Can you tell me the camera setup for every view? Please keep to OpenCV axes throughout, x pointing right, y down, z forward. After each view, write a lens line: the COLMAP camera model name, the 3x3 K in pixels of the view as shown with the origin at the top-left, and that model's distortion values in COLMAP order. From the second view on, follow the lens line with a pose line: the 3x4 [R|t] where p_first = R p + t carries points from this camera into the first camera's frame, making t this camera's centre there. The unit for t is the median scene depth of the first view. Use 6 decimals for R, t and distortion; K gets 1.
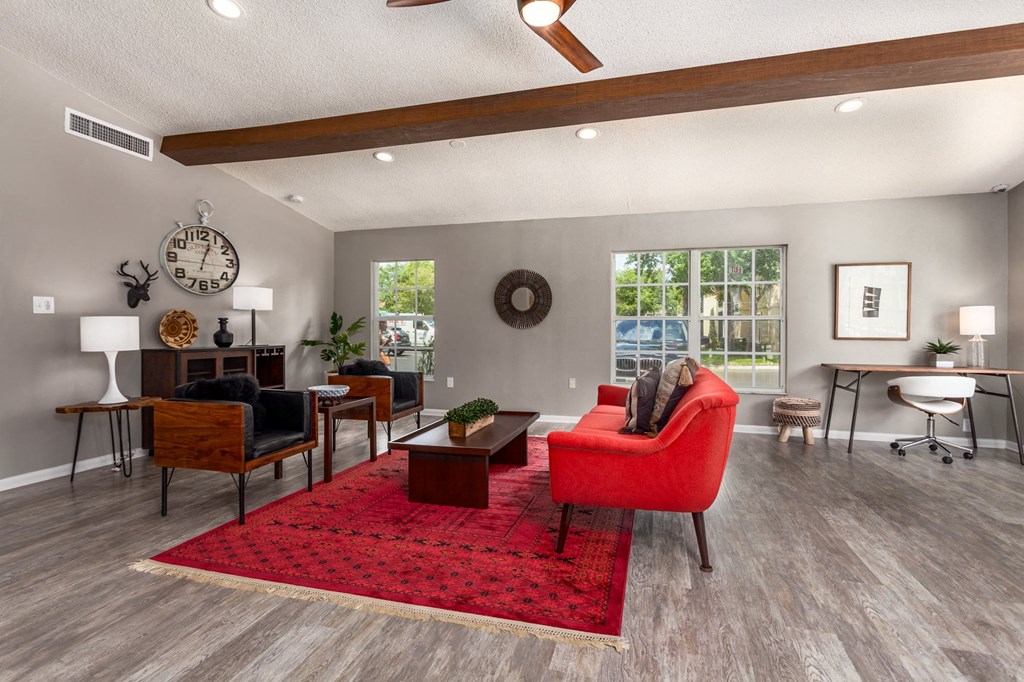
lens RADIAL K [[500.9, 0, 514.9], [0, 500.9, 336.6], [0, 0, 1]] dist [0.000131, -0.000302]
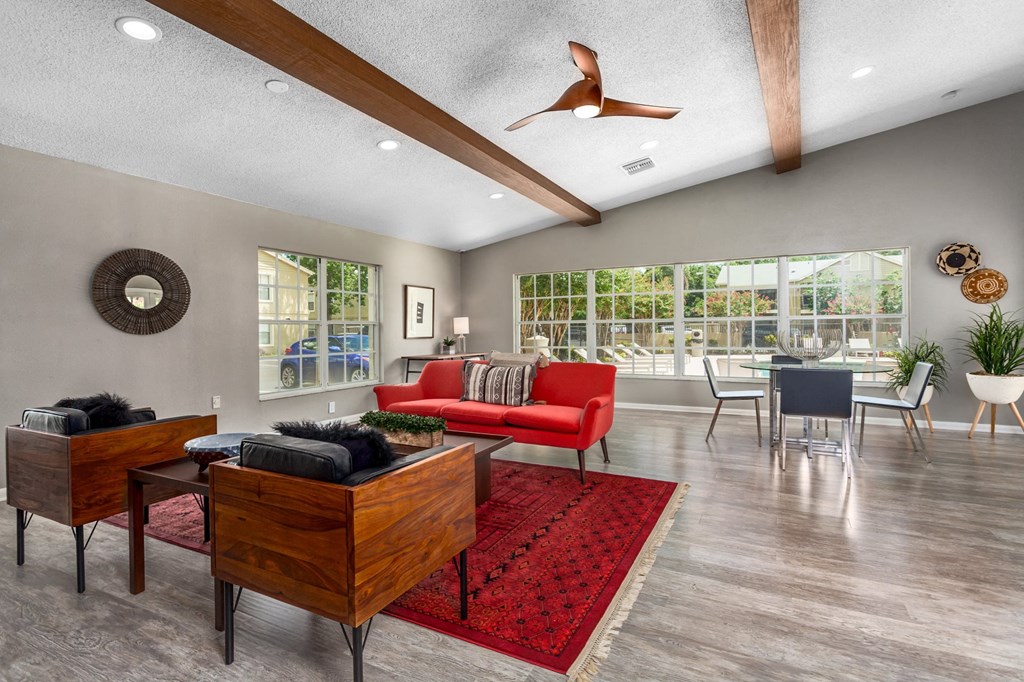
lens RADIAL K [[500.9, 0, 509.4], [0, 500.9, 337.0], [0, 0, 1]] dist [0.000131, -0.000302]
pose [[0.205101, -0.018750, 0.978561, -0.706751], [0.025592, 0.999577, 0.013789, -0.011833], [-0.978406, 0.022215, 0.205494, 0.464848]]
